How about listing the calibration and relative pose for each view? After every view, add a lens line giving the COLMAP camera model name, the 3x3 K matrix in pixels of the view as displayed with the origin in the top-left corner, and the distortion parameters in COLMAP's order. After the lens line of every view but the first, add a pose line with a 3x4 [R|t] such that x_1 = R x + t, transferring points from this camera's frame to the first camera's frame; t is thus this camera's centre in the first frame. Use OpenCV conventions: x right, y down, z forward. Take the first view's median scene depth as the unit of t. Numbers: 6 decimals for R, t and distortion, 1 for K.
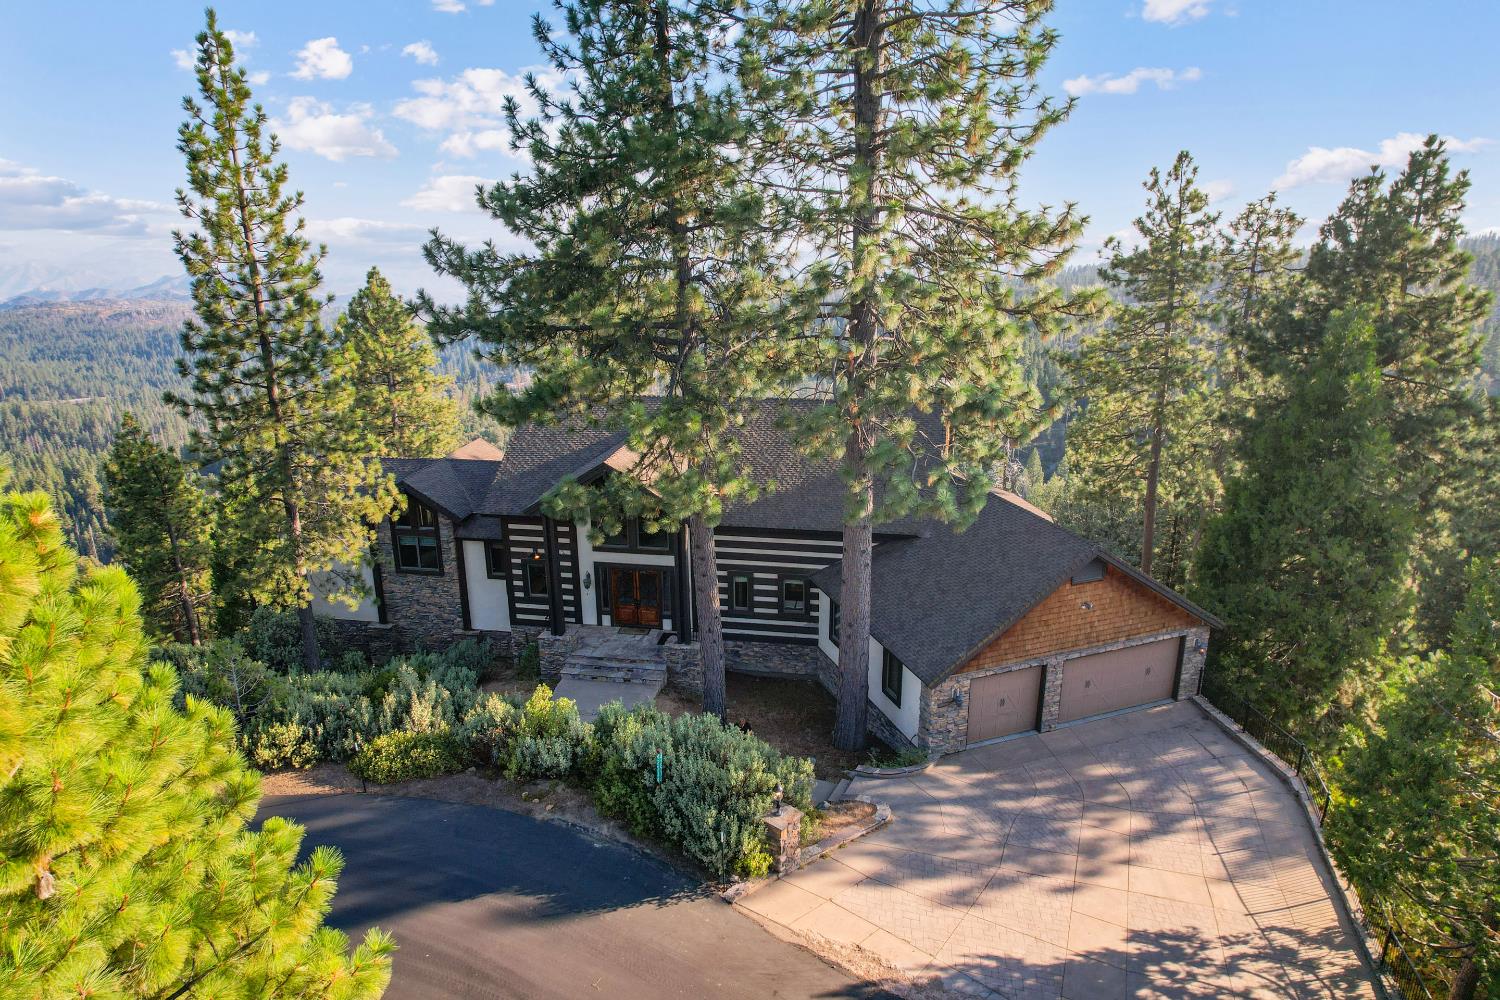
lens RADIAL K [[964.5, 0, 753.6], [0, 964.5, 500.5], [0, 0, 1]] dist [-0.072075, 0.067629]
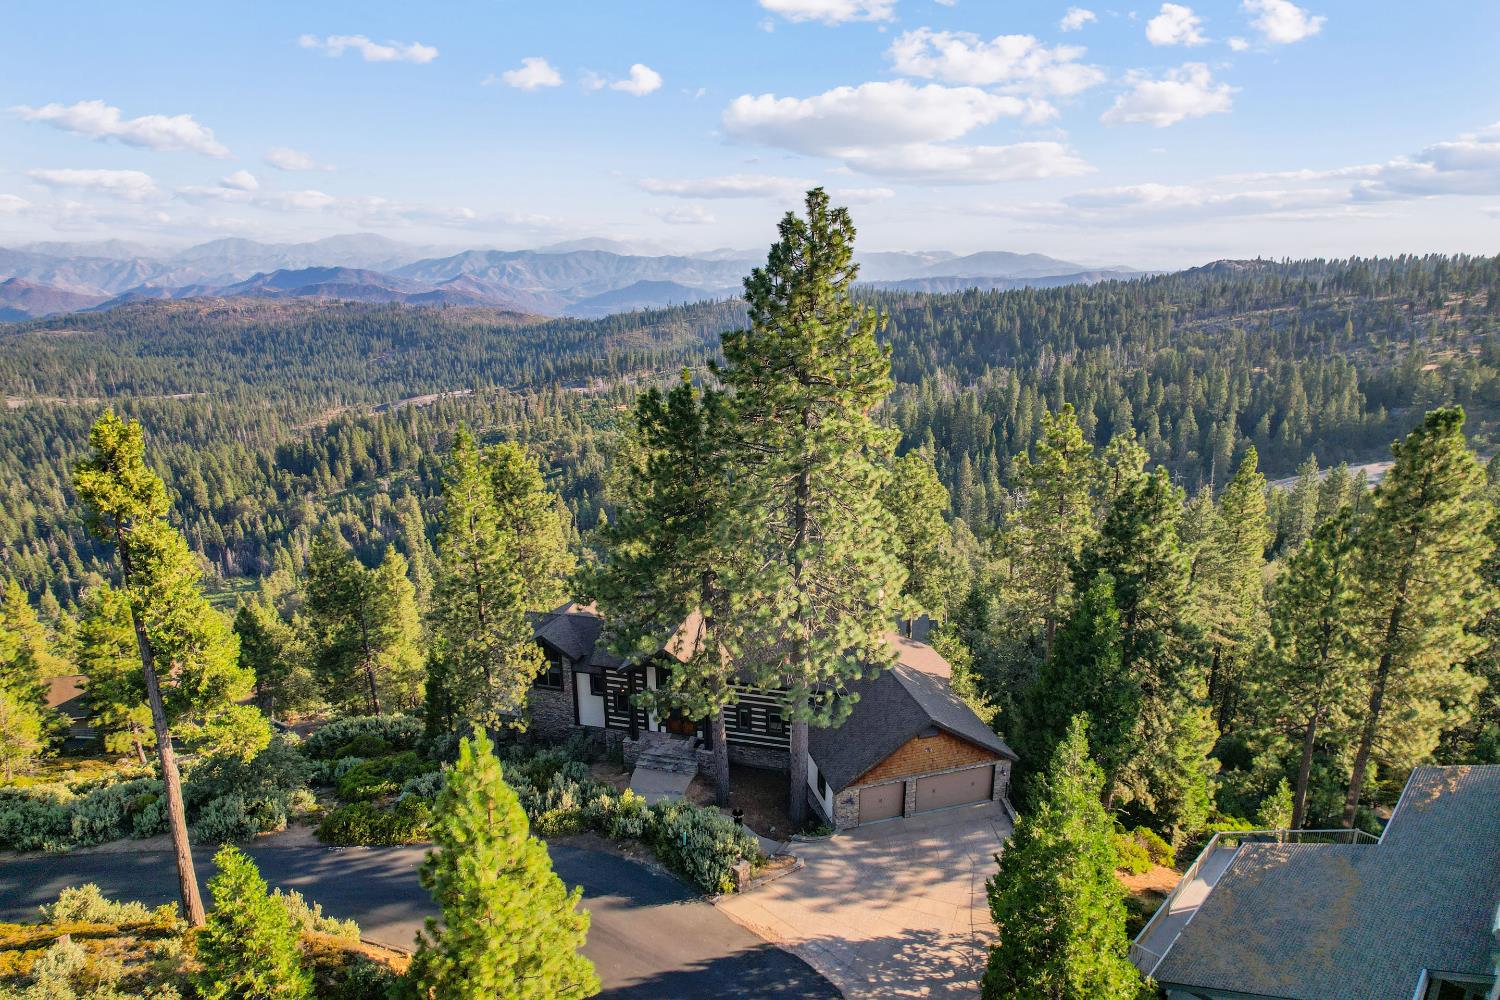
lens RADIAL K [[964.5, 0, 753.6], [0, 964.5, 500.5], [0, 0, 1]] dist [-0.072075, 0.067629]
pose [[0.997329, 0.023257, -0.069233, 0.148467], [-0.023127, 0.999729, 0.002681, -0.387224], [0.069276, -0.001073, 0.997597, -0.886526]]
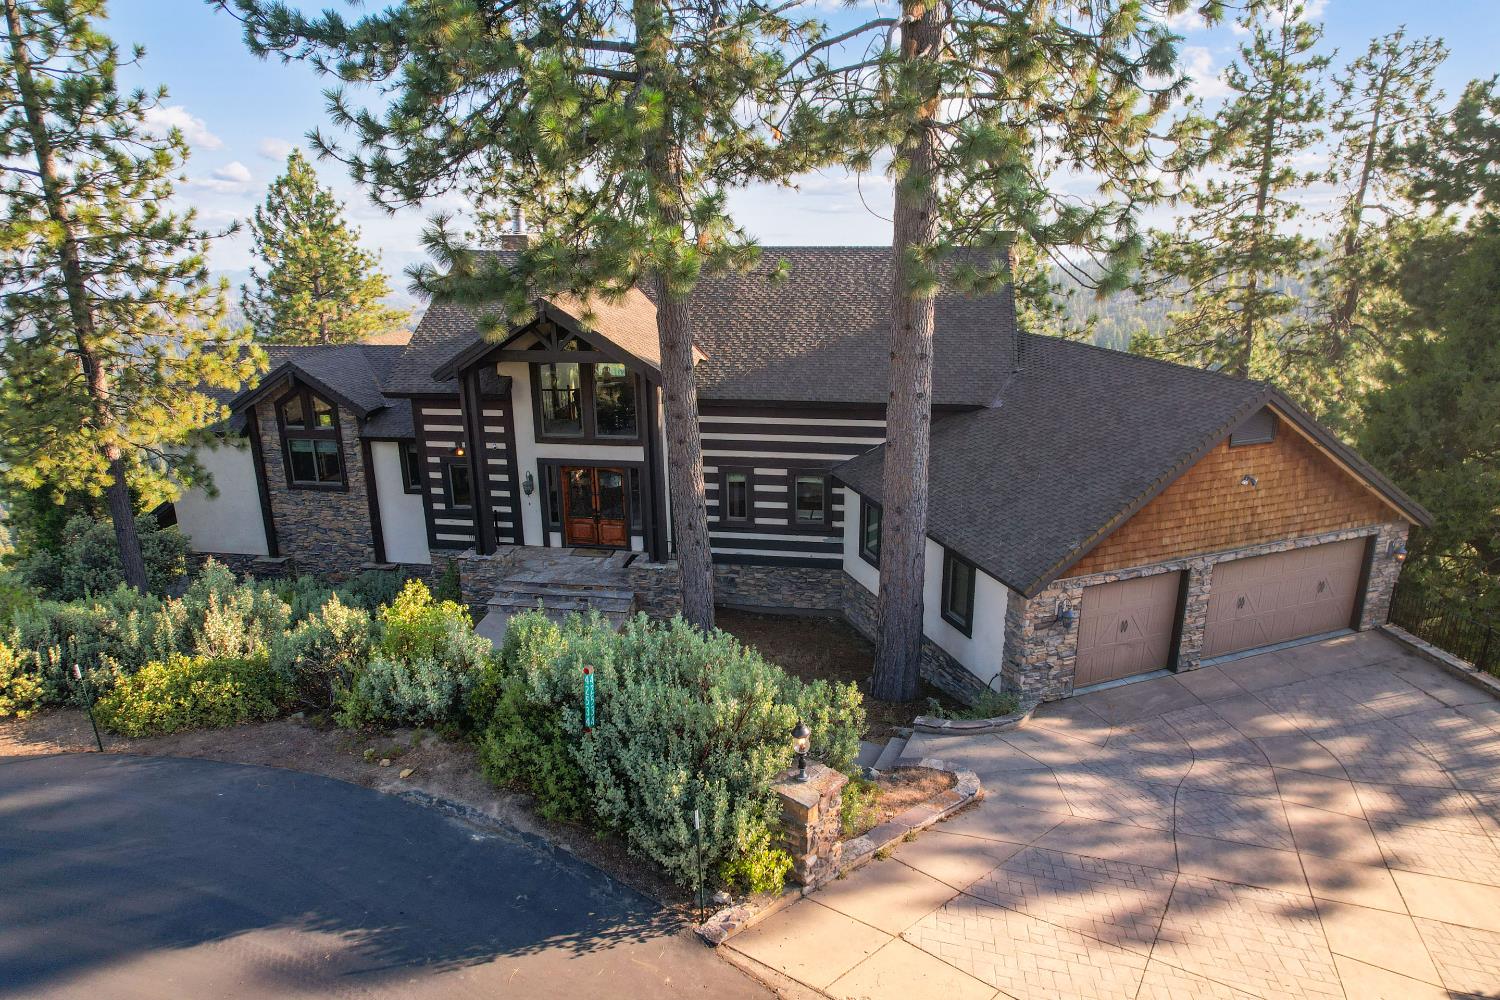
lens RADIAL K [[973.4, 0, 752.9], [0, 973.4, 500.6], [0, 0, 1]] dist [-0.075037, 0.069135]
pose [[0.999988, -0.004848, -0.000394, -0.000964], [0.004848, 0.999988, 0.000039, 0.134416], [0.000393, -0.000041, 1.000000, 0.357027]]
